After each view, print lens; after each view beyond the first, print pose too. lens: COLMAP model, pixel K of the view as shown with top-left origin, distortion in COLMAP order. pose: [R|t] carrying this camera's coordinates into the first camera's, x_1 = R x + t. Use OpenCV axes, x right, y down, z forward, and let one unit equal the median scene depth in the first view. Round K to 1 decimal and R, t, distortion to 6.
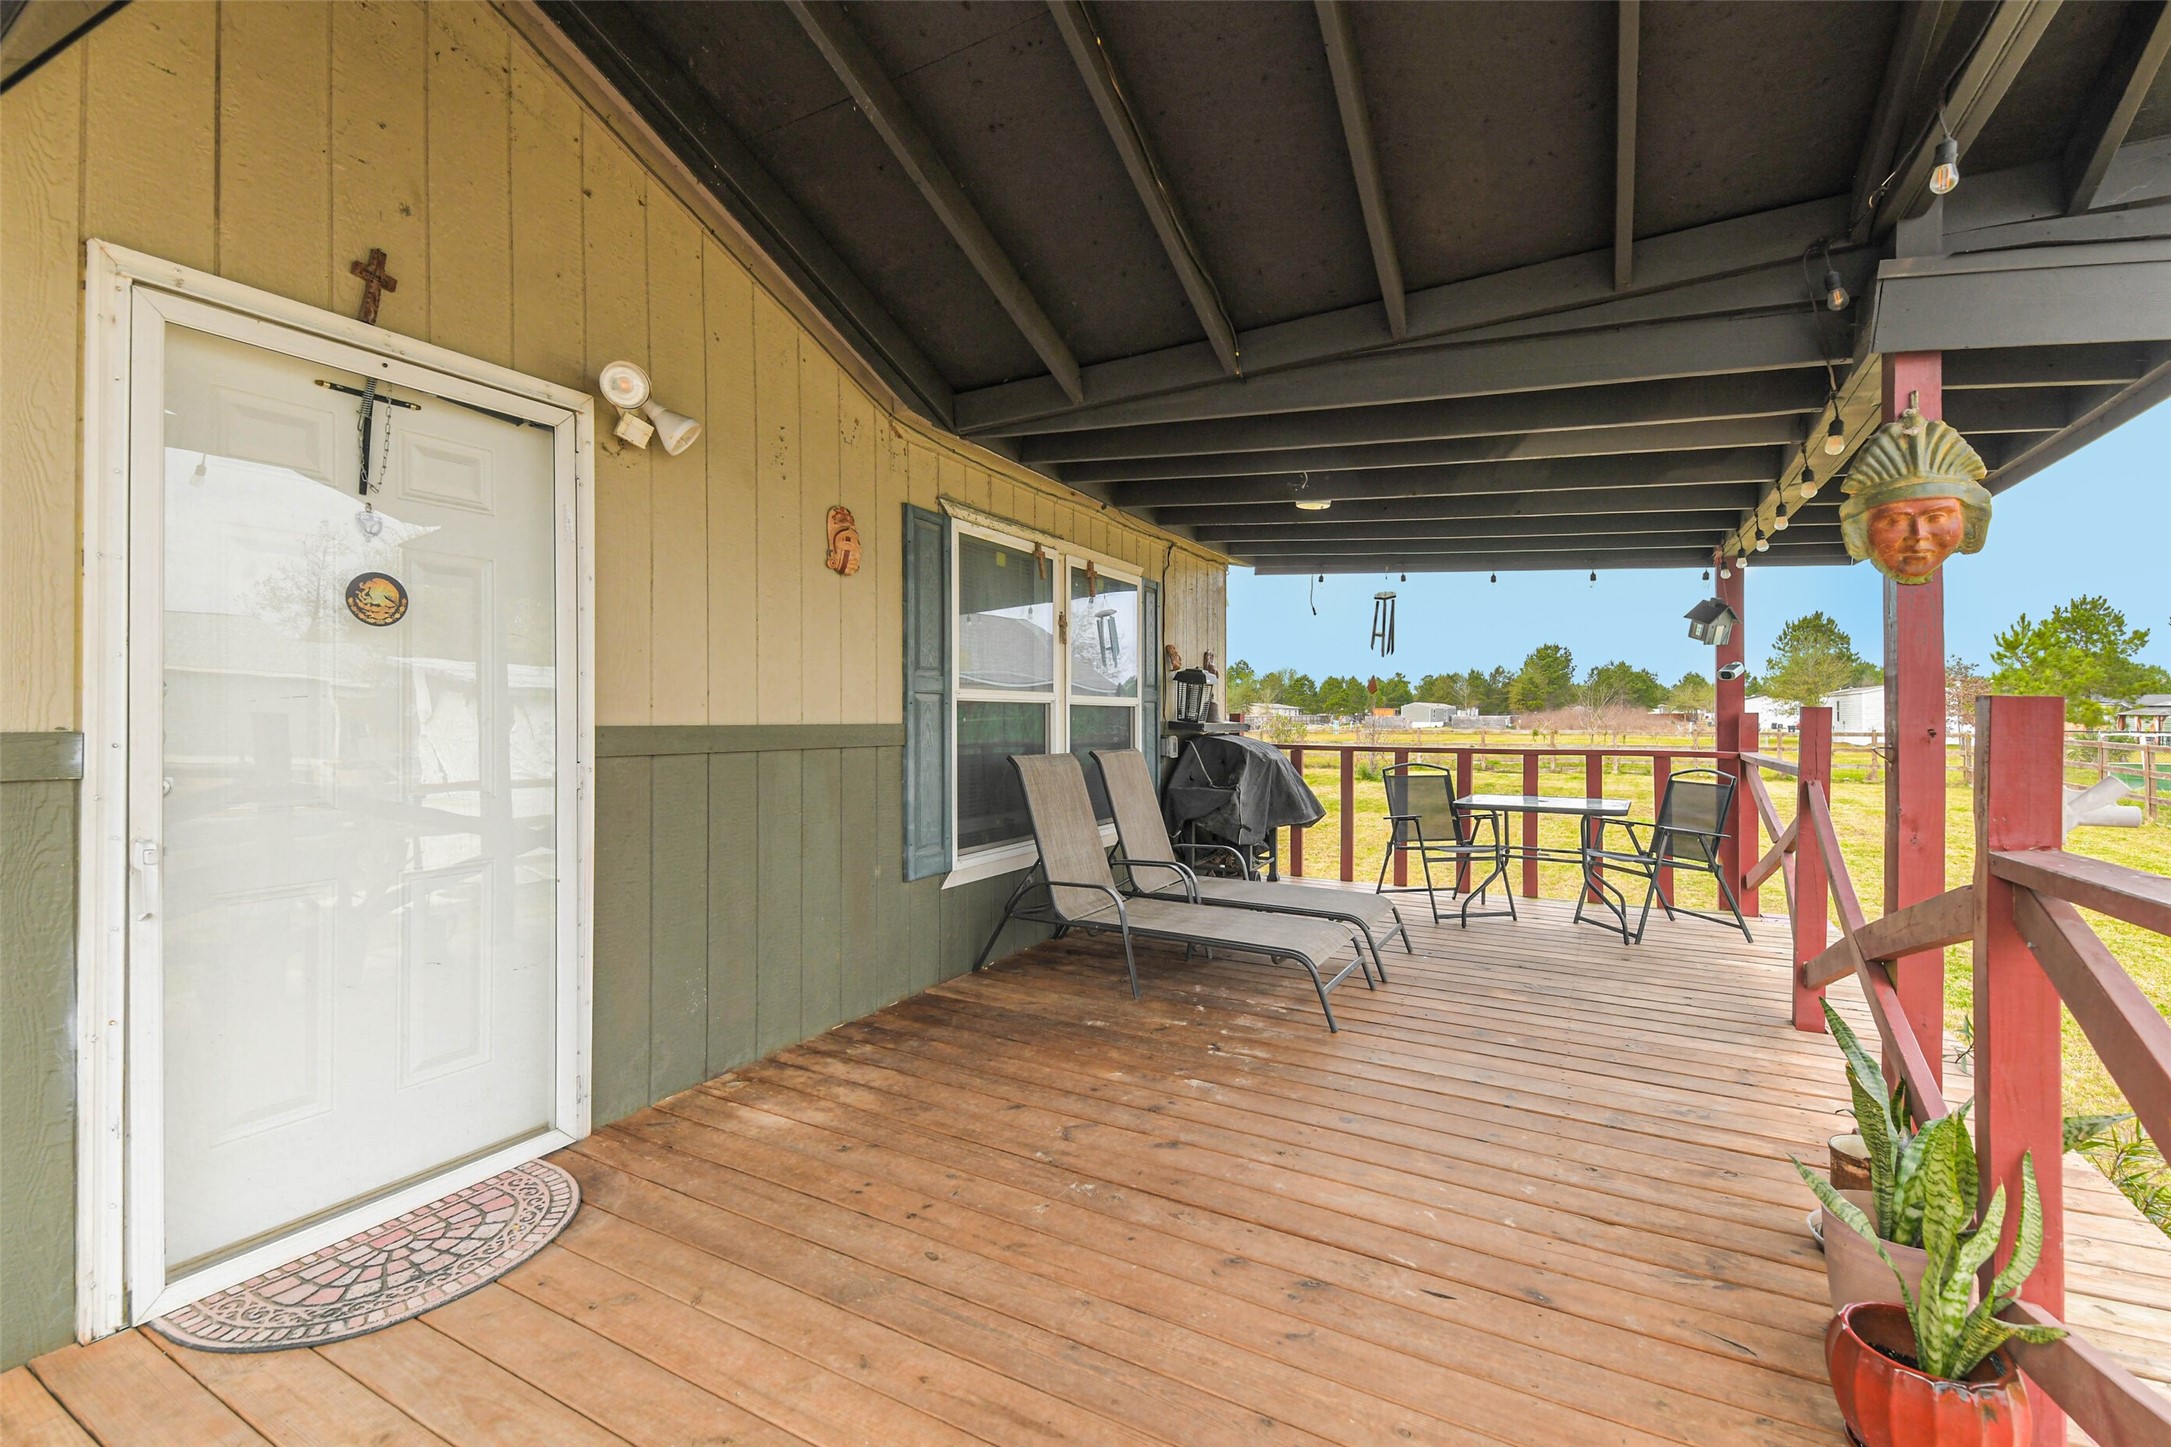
lens RADIAL K [[939.6, 0, 1076.4], [0, 939.6, 721.0], [0, 0, 1]] dist [0.059391, -0.027621]
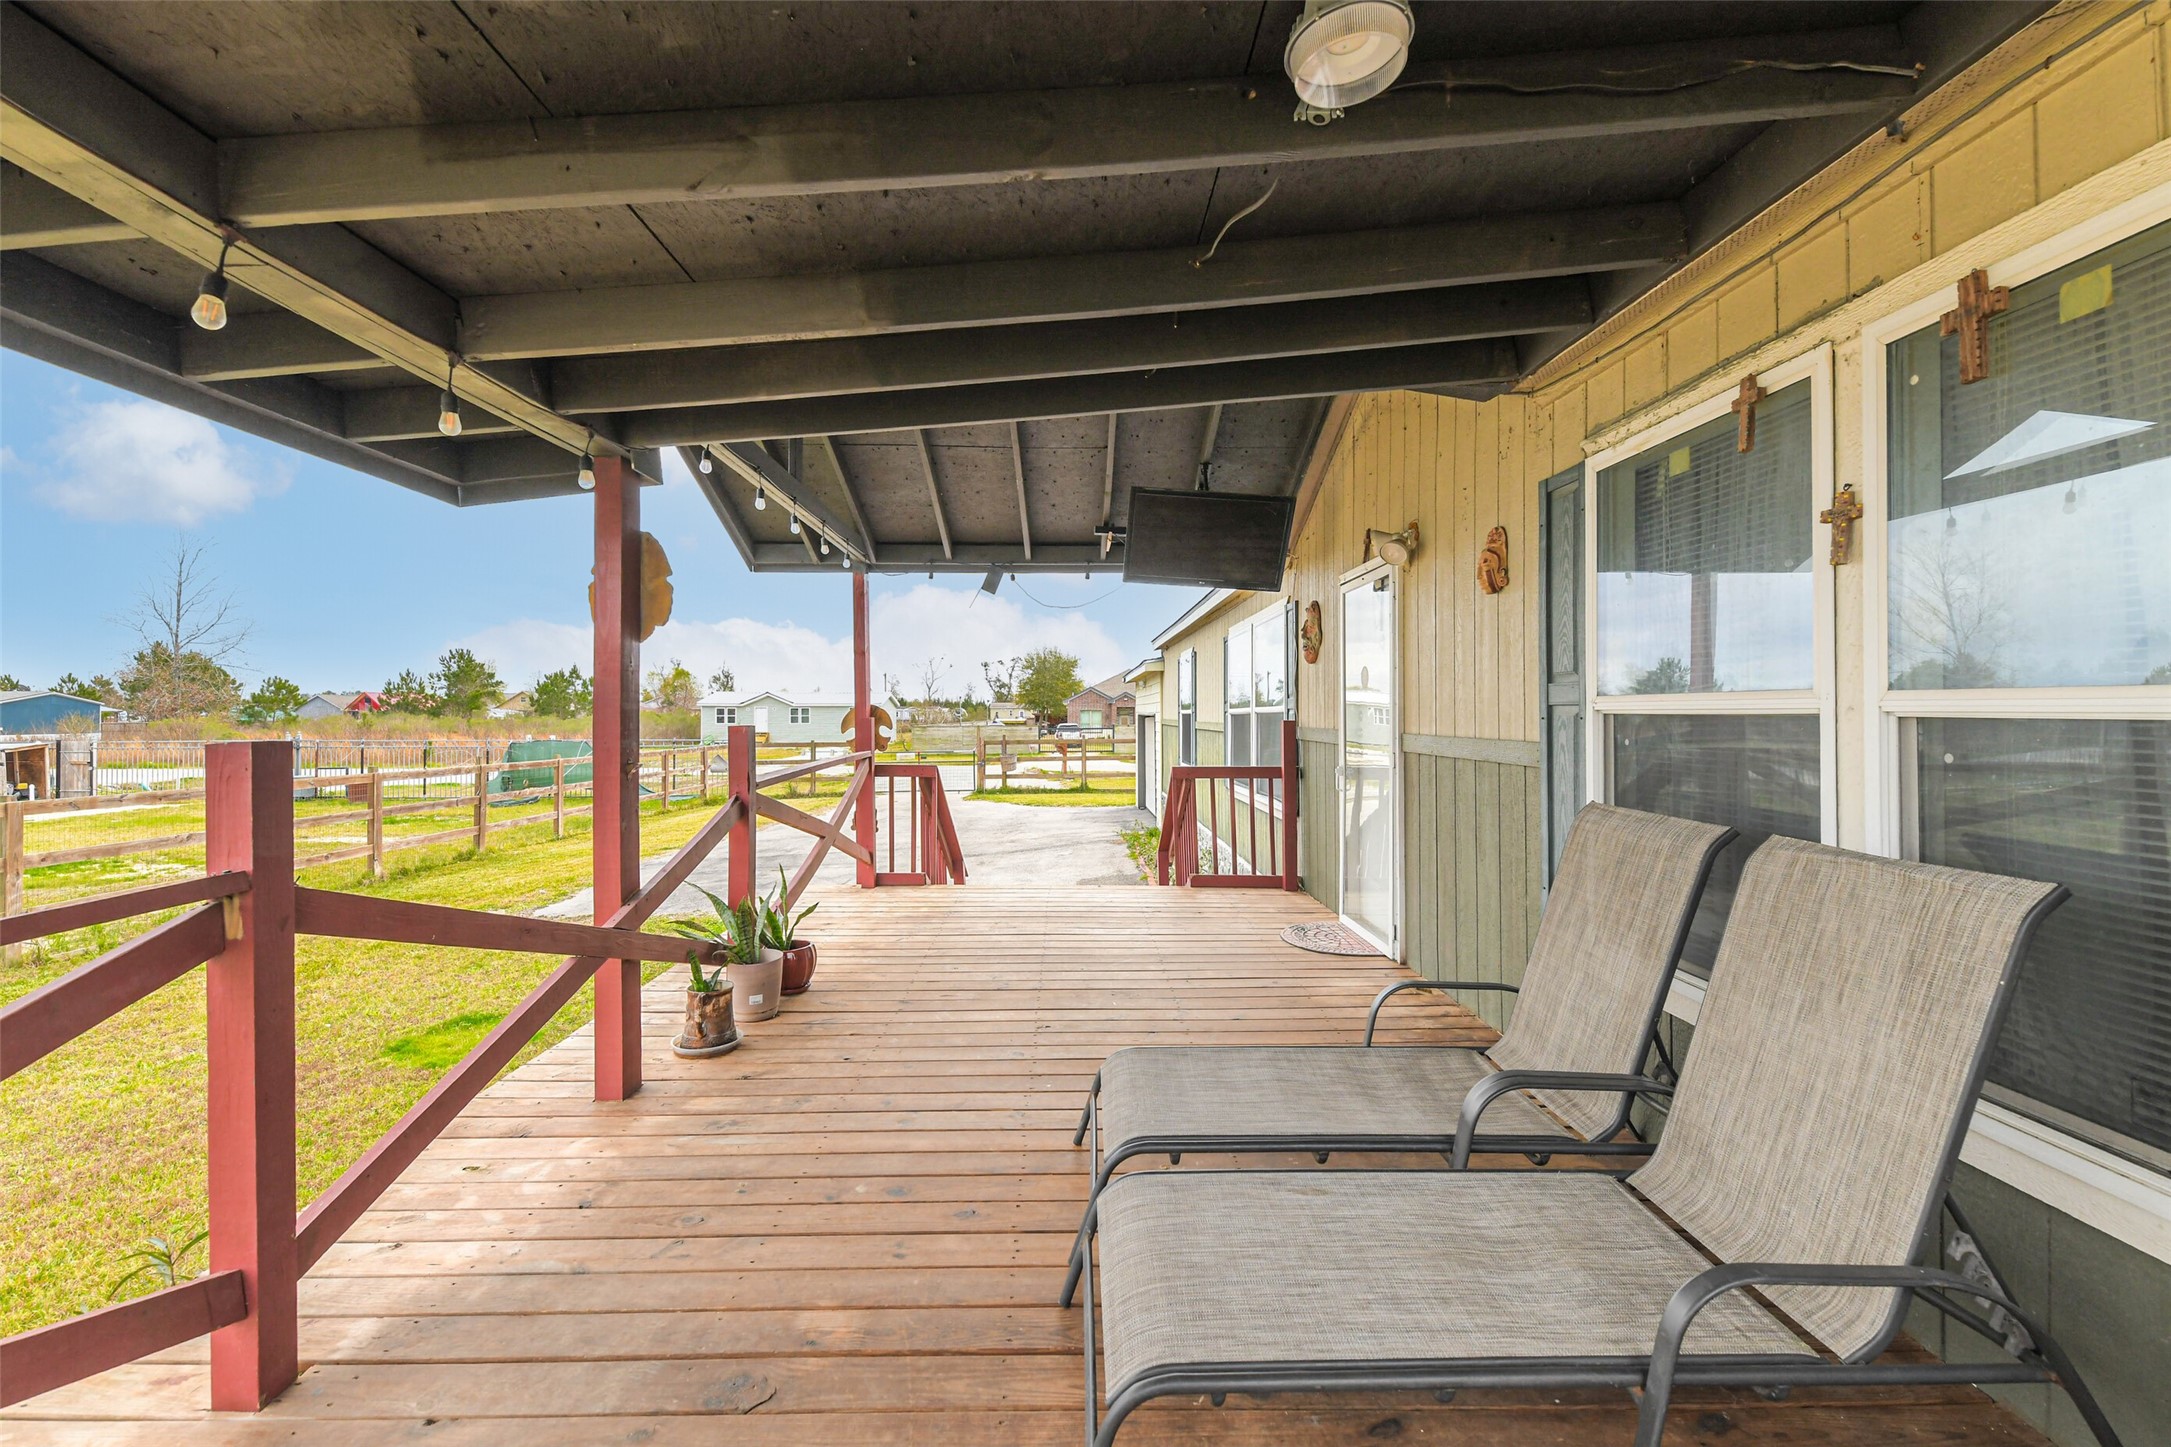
lens RADIAL K [[939.6, 0, 1076.4], [0, 939.6, 721.0], [0, 0, 1]] dist [0.059391, -0.027621]
pose [[-0.869245, 0.007071, -0.494331, 0.590029], [-0.001094, 0.999868, 0.016226, -0.028954], [0.494381, 0.014645, -0.869122, 1.504632]]
